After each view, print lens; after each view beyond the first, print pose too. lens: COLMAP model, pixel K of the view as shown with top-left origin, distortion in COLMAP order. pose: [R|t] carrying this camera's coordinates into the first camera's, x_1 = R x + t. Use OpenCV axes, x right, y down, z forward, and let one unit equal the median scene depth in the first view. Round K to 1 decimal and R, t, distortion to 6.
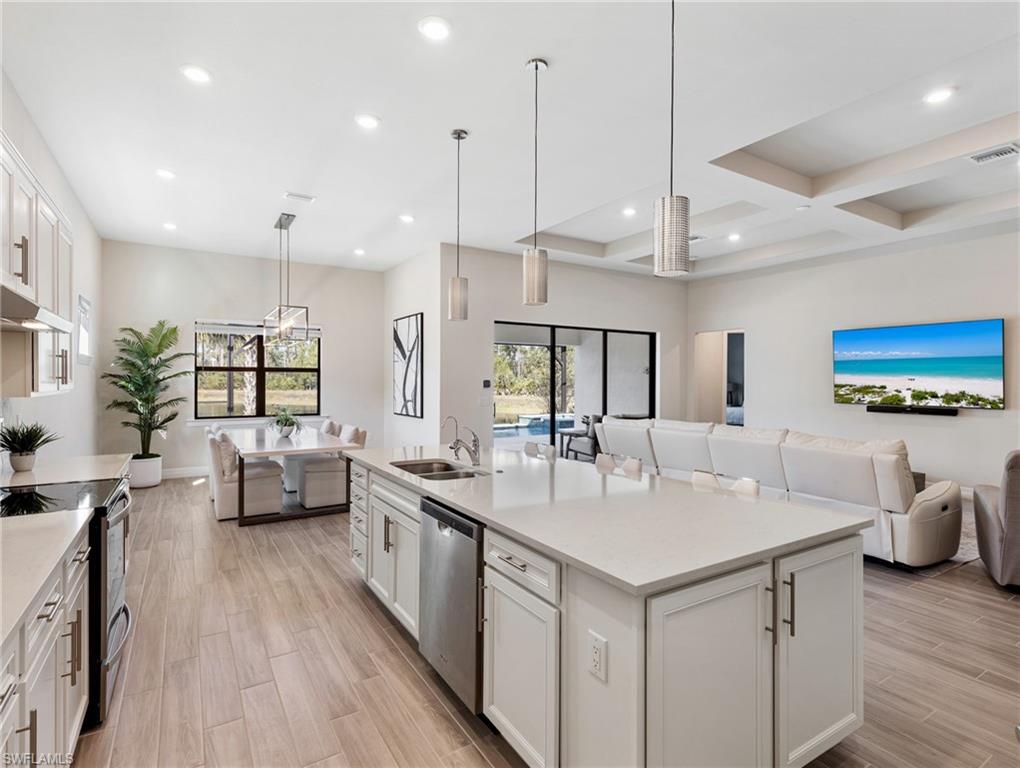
lens RADIAL K [[527.1, 0, 527.8], [0, 527.1, 381.2], [0, 0, 1]] dist [0.004140, 0.000722]
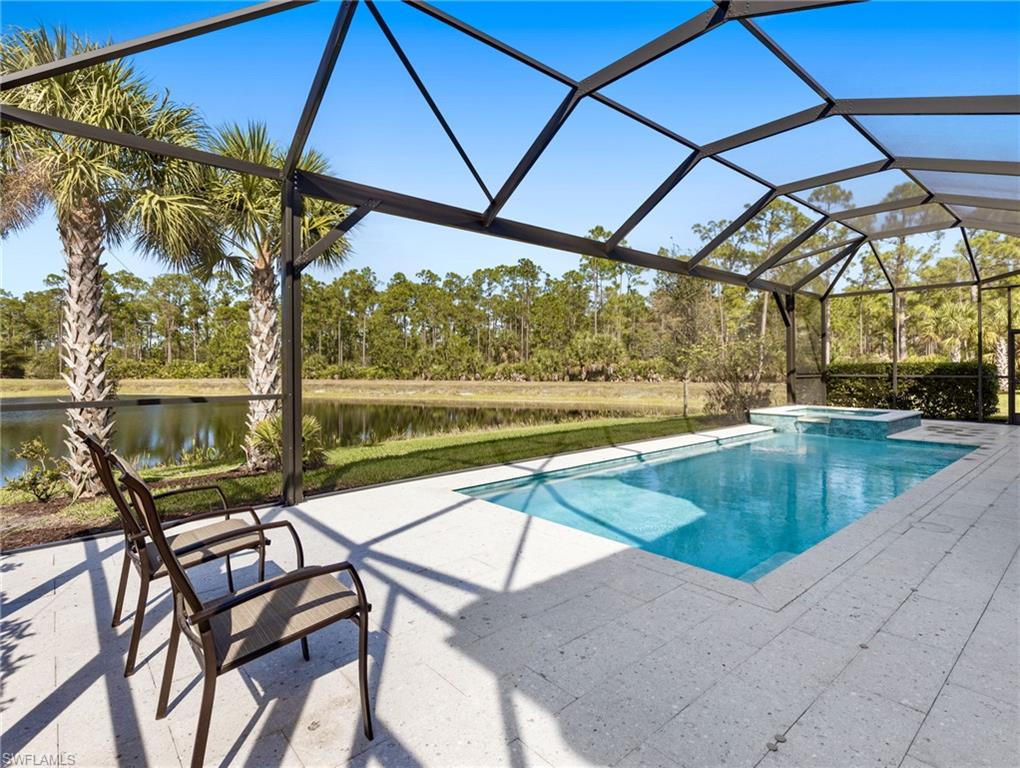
lens RADIAL K [[527.1, 0, 512.9], [0, 527.1, 370.0], [0, 0, 1]] dist [0.004140, 0.000722]
pose [[0.990356, -0.009636, 0.138212, -0.112262], [0.009274, 0.999952, 0.003261, 0.007042], [-0.138237, -0.001948, 0.990397, 0.153260]]
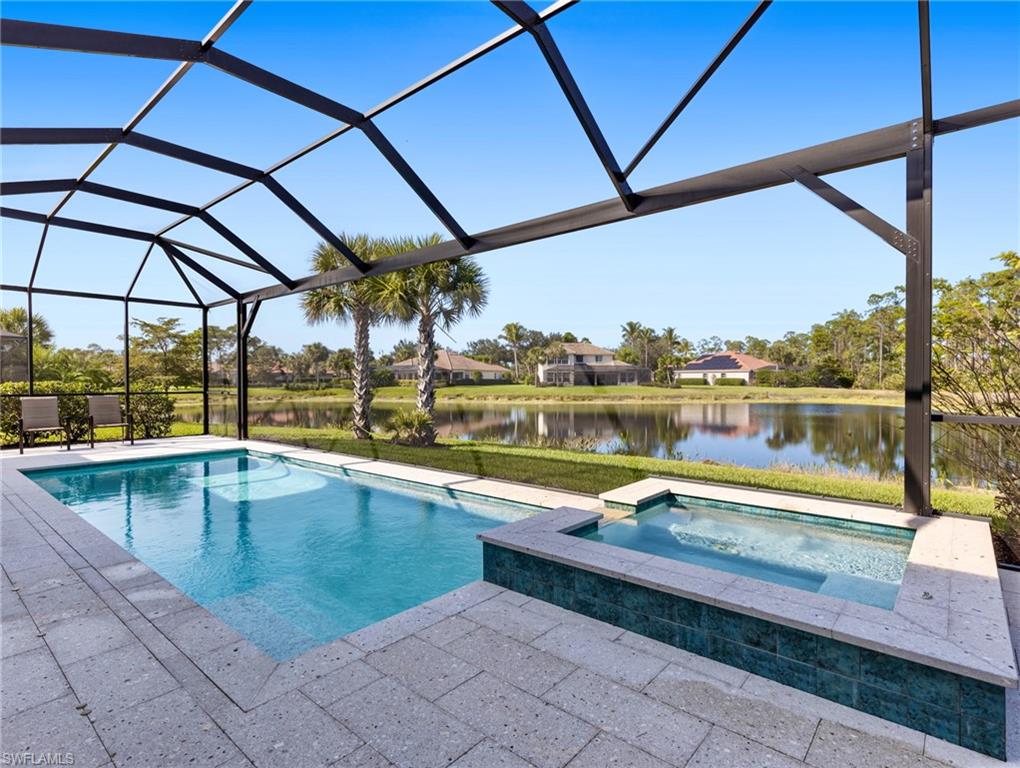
lens RADIAL K [[527.1, 0, 524.9], [0, 527.1, 393.3], [0, 0, 1]] dist [0.004140, 0.000722]
pose [[0.261853, 0.020924, -0.964881, 0.078573], [-0.000645, 0.999769, 0.021505, 0.004881], [0.965107, -0.005008, 0.261806, 0.280453]]
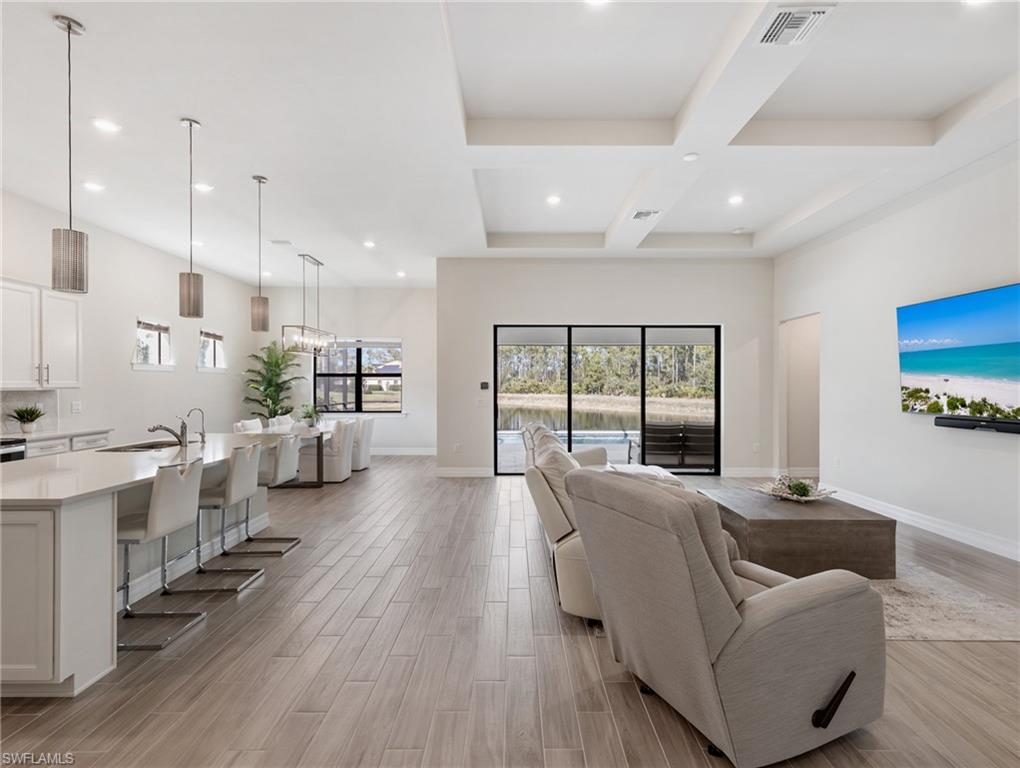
lens RADIAL K [[527.1, 0, 518.6], [0, 527.1, 390.7], [0, 0, 1]] dist [0.004140, 0.000722]
pose [[0.839463, 0.003899, -0.543402, 0.063638], [0.000359, 0.999970, 0.007729, 0.000689], [0.543416, -0.006683, 0.839437, 0.018732]]
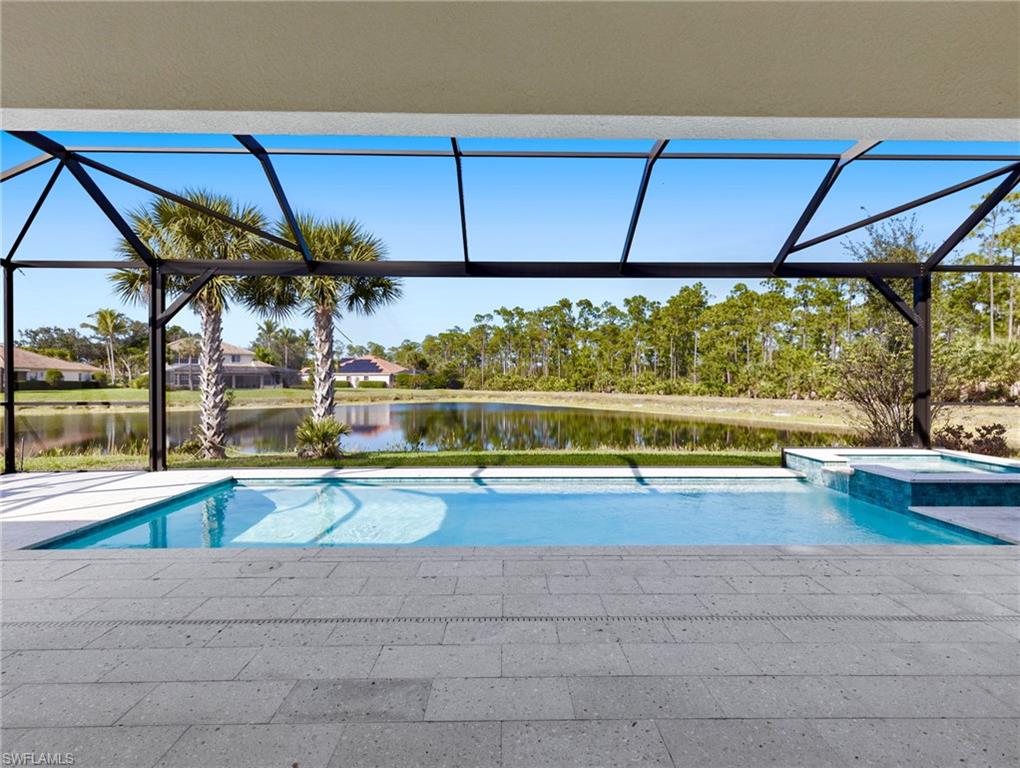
lens RADIAL K [[527.1, 0, 513.6], [0, 527.1, 383.0], [0, 0, 1]] dist [0.004140, 0.000722]
pose [[0.840424, -0.001932, -0.541927, 0.009927], [0.000588, 0.999996, -0.002654, 0.004370], [0.541930, 0.001911, 0.840422, 0.165175]]
